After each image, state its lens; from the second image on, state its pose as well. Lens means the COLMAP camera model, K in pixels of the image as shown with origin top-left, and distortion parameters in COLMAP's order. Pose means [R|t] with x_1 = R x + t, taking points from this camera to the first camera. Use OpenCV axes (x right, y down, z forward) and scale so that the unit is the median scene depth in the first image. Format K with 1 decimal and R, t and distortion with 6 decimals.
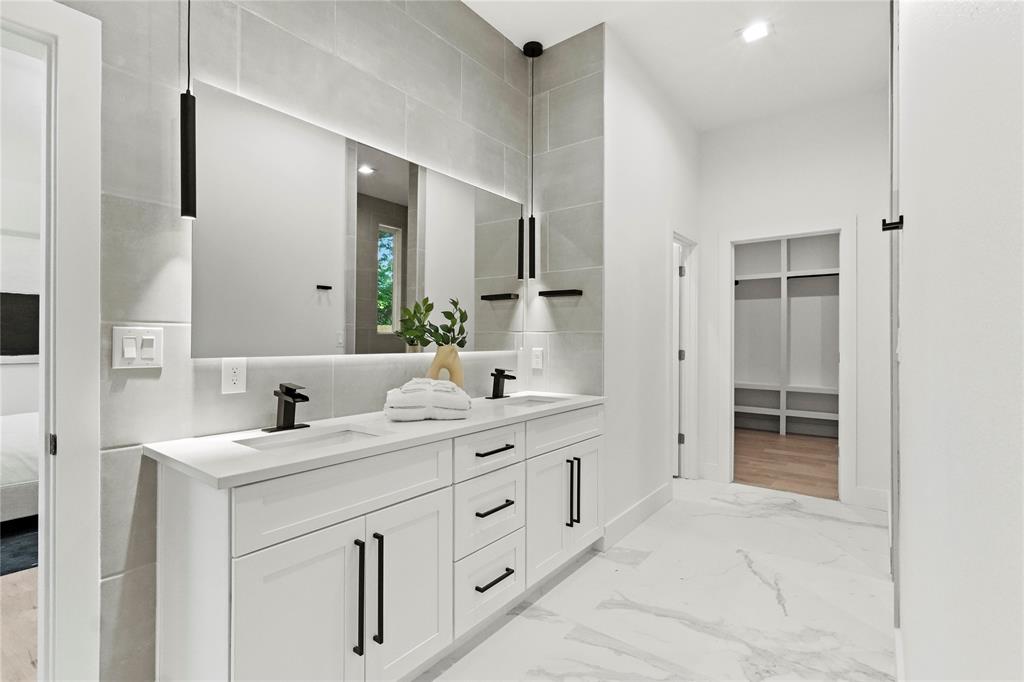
lens RADIAL K [[471.8, 0, 509.7], [0, 471.8, 336.3], [0, 0, 1]] dist [-0.000986, 0.002385]
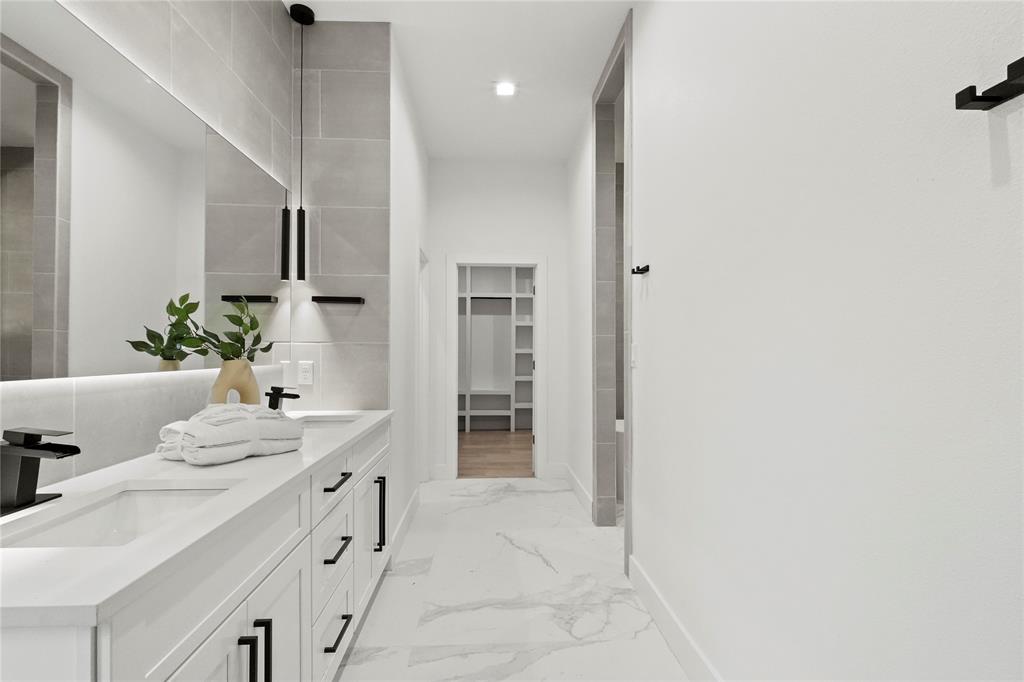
lens RADIAL K [[471.8, 0, 508.5], [0, 471.8, 349.0], [0, 0, 1]] dist [-0.000986, 0.002385]
pose [[0.760567, 0.001971, 0.649256, -0.230296], [-0.004285, 0.999989, 0.001983, -0.000427], [-0.649245, -0.004290, 0.760567, 0.100500]]
